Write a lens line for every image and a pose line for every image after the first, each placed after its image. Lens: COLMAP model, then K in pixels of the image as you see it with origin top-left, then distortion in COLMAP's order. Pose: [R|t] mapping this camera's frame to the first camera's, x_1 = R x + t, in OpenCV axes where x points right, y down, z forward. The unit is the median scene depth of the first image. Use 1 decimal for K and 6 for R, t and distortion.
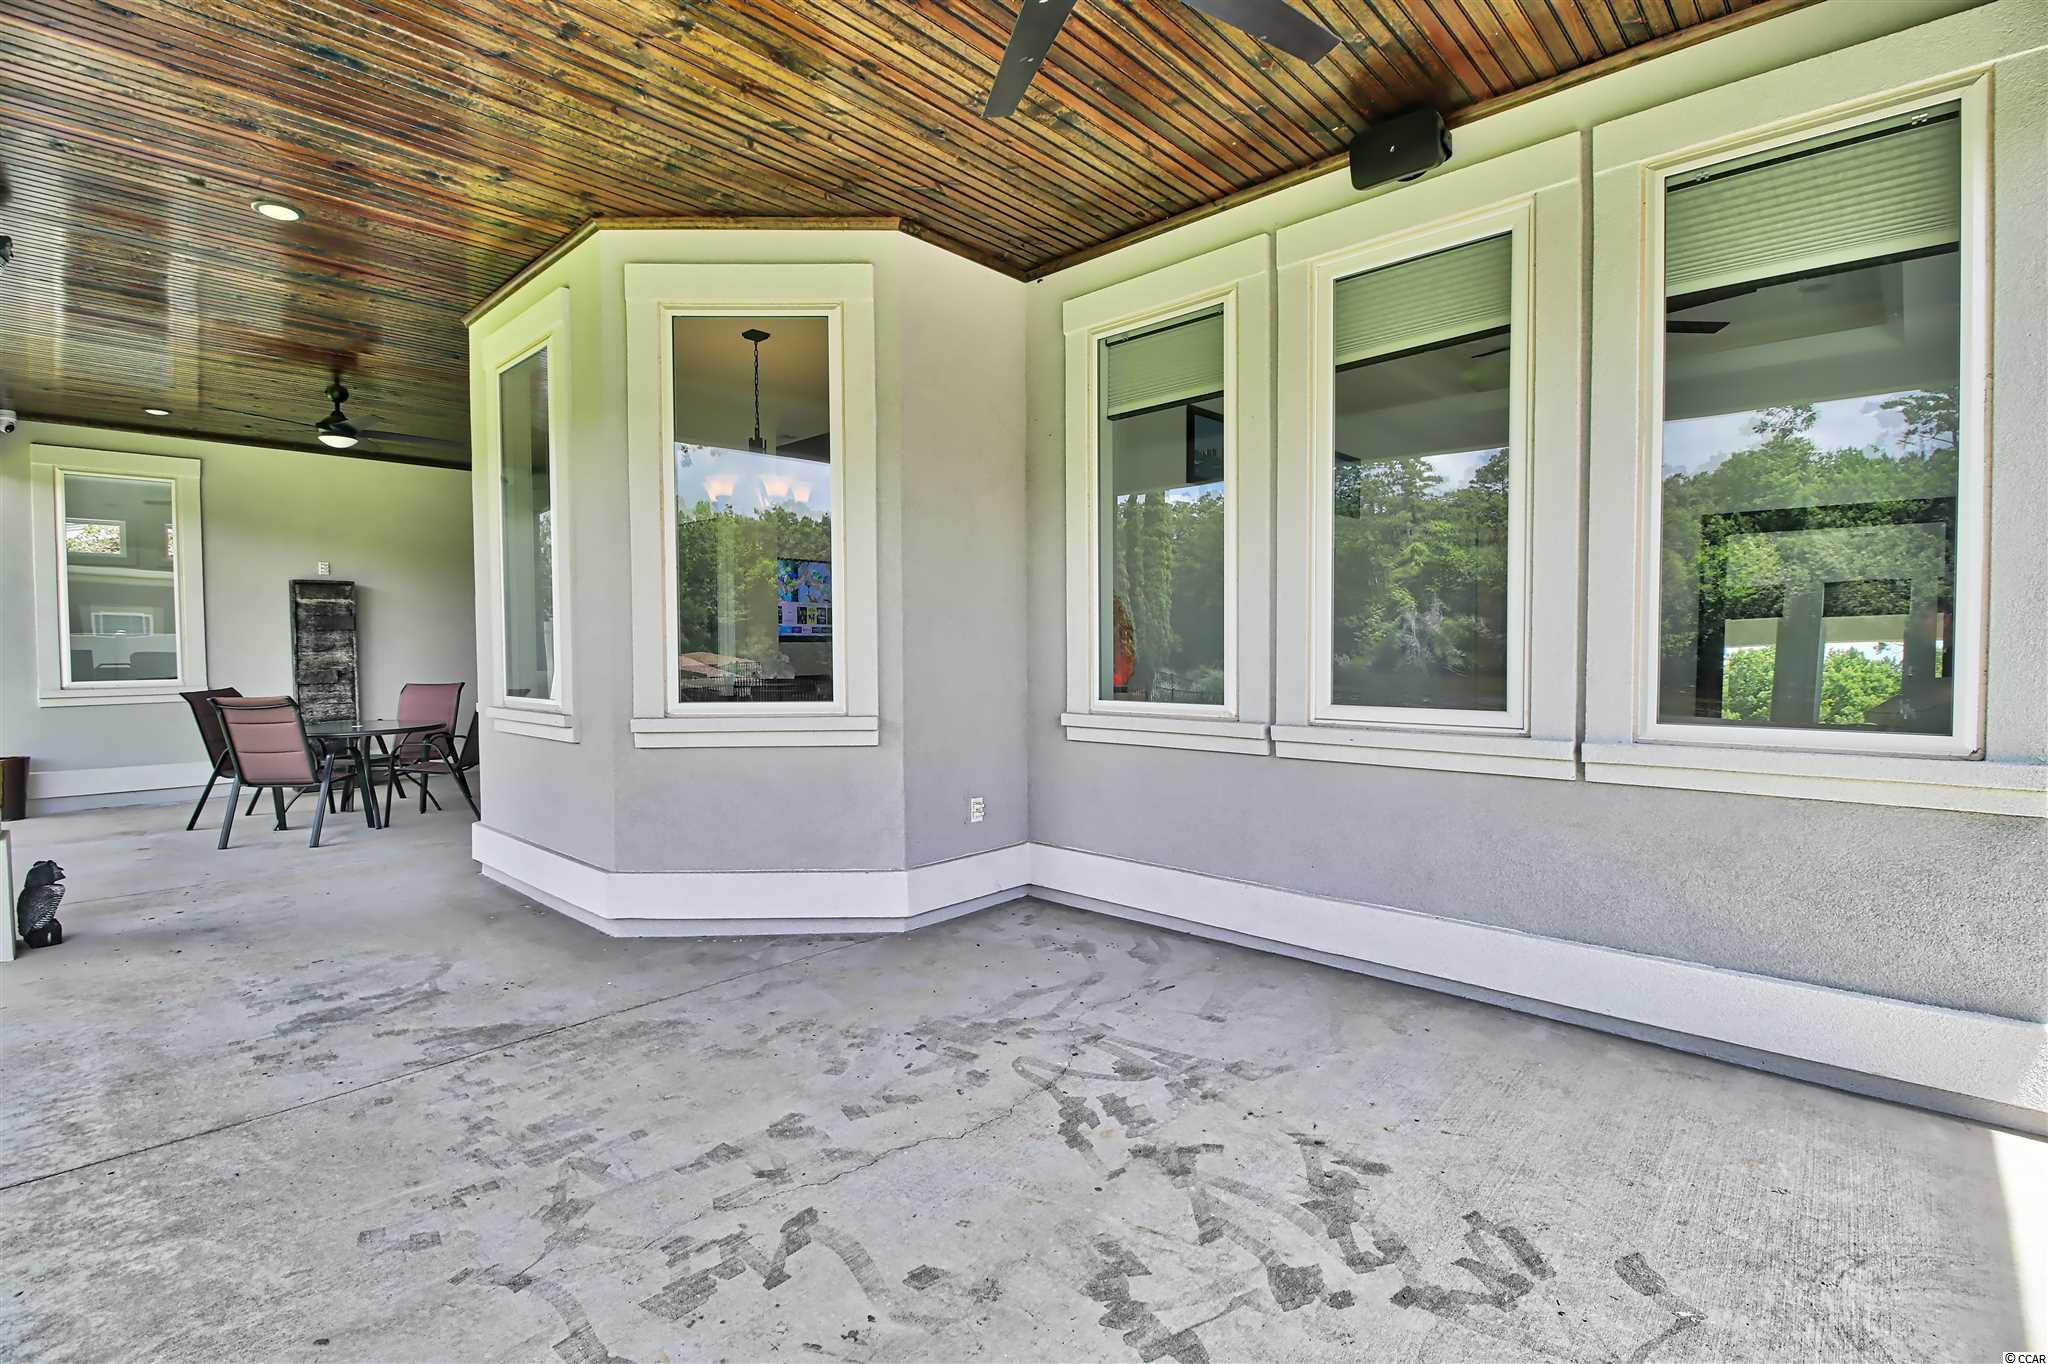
lens RADIAL K [[946.7, 0, 1020.0], [0, 946.7, 678.9], [0, 0, 1]] dist [0.002473, -0.015719]
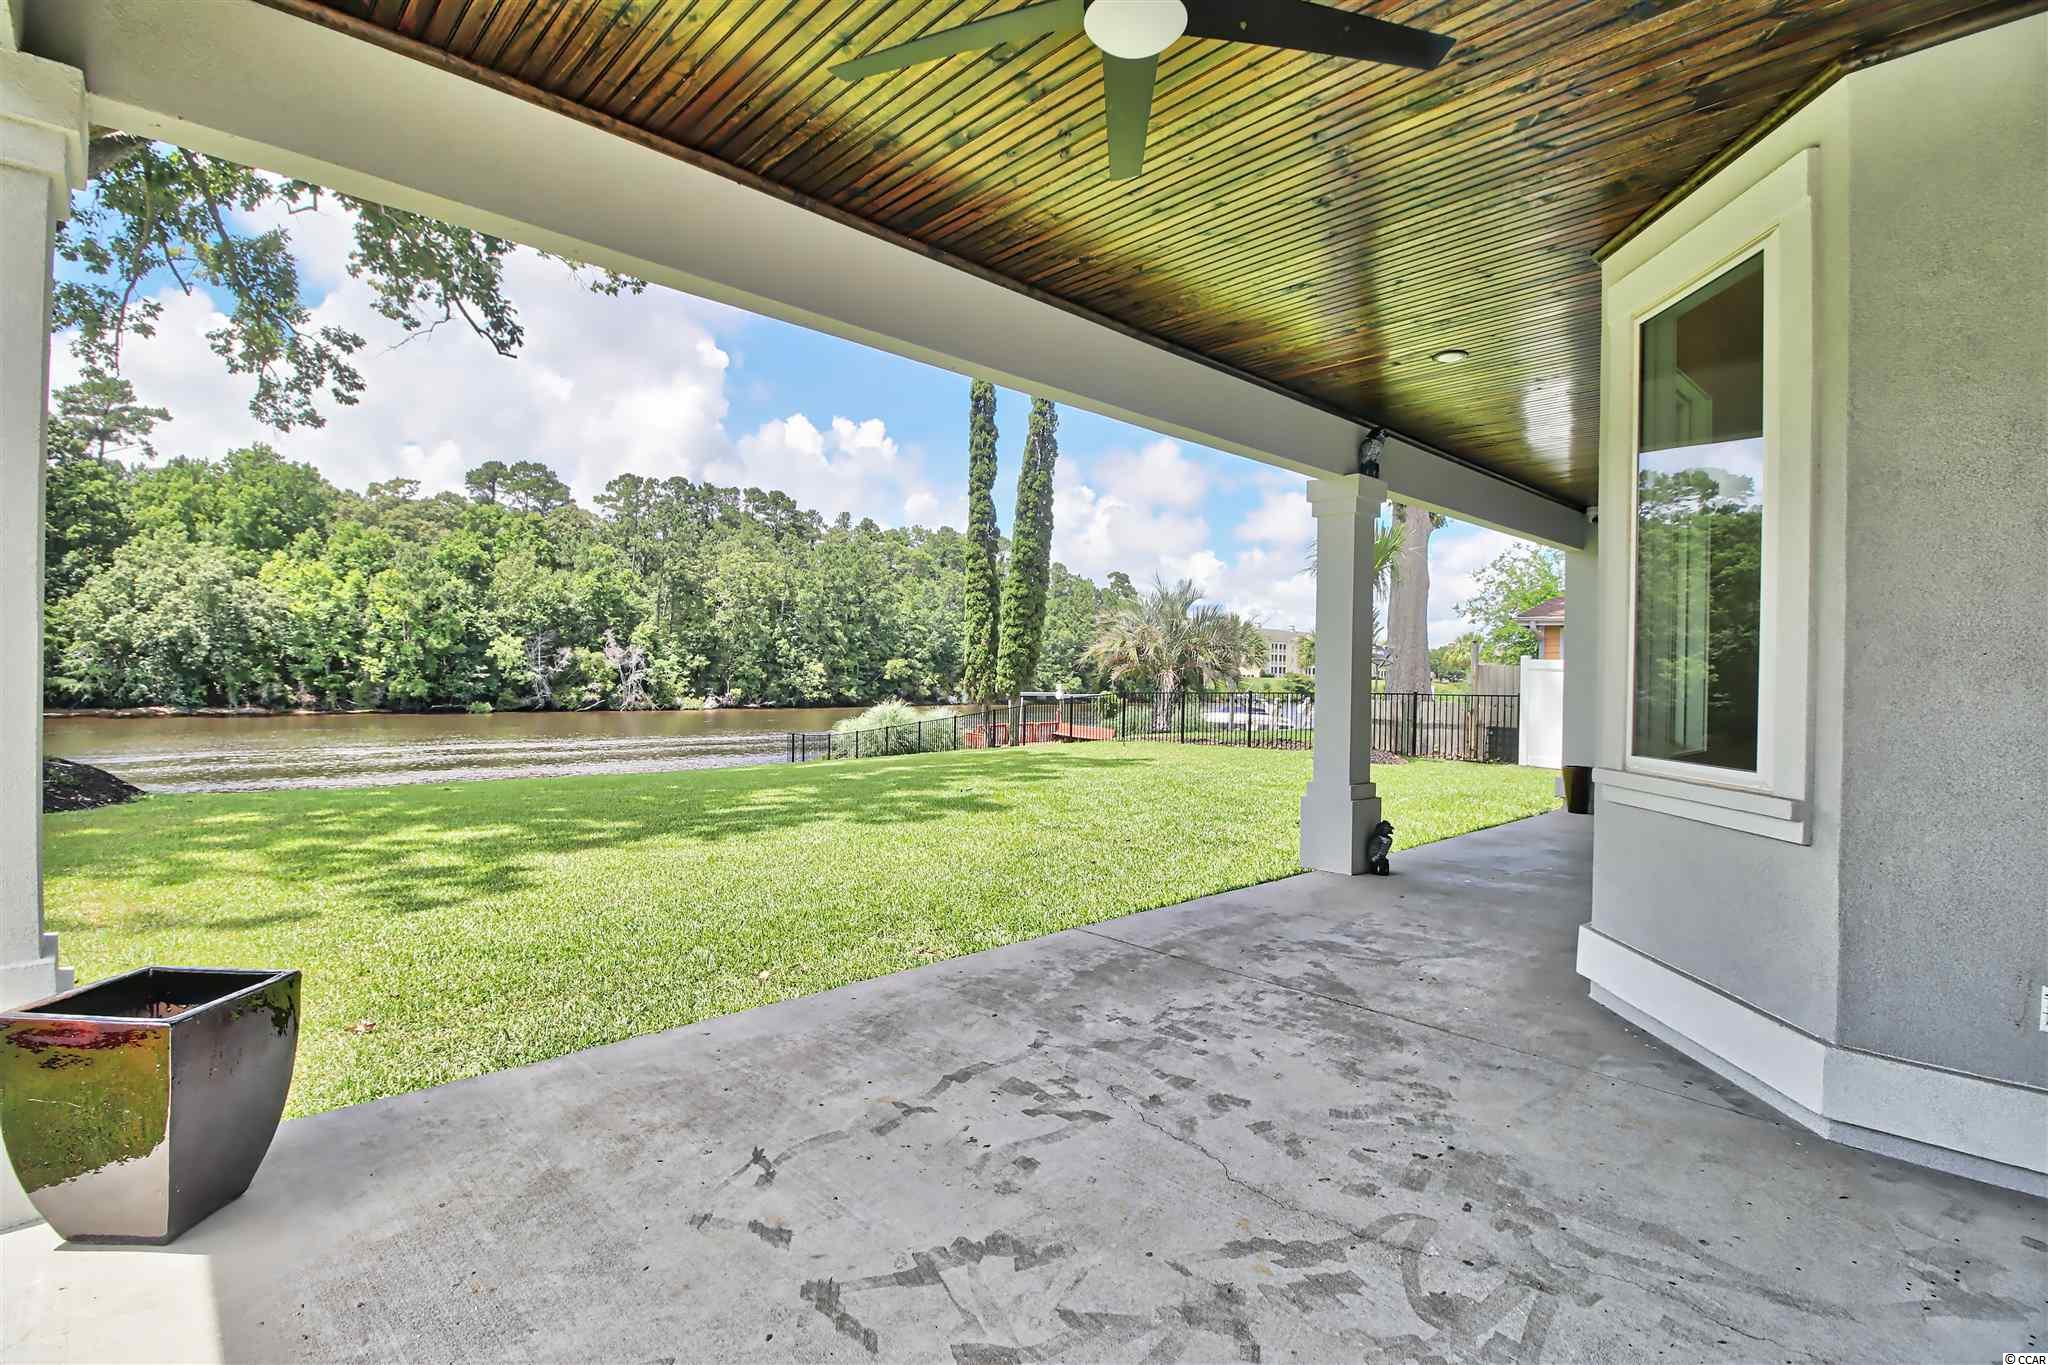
lens RADIAL K [[946.7, 0, 1020.0], [0, 946.7, 679.4], [0, 0, 1]] dist [0.002473, -0.015719]
pose [[-0.070087, 0.008860, -0.997502, 0.831468], [-0.050879, 0.998627, 0.012445, -0.041163], [0.996243, 0.051624, -0.069540, 0.717256]]
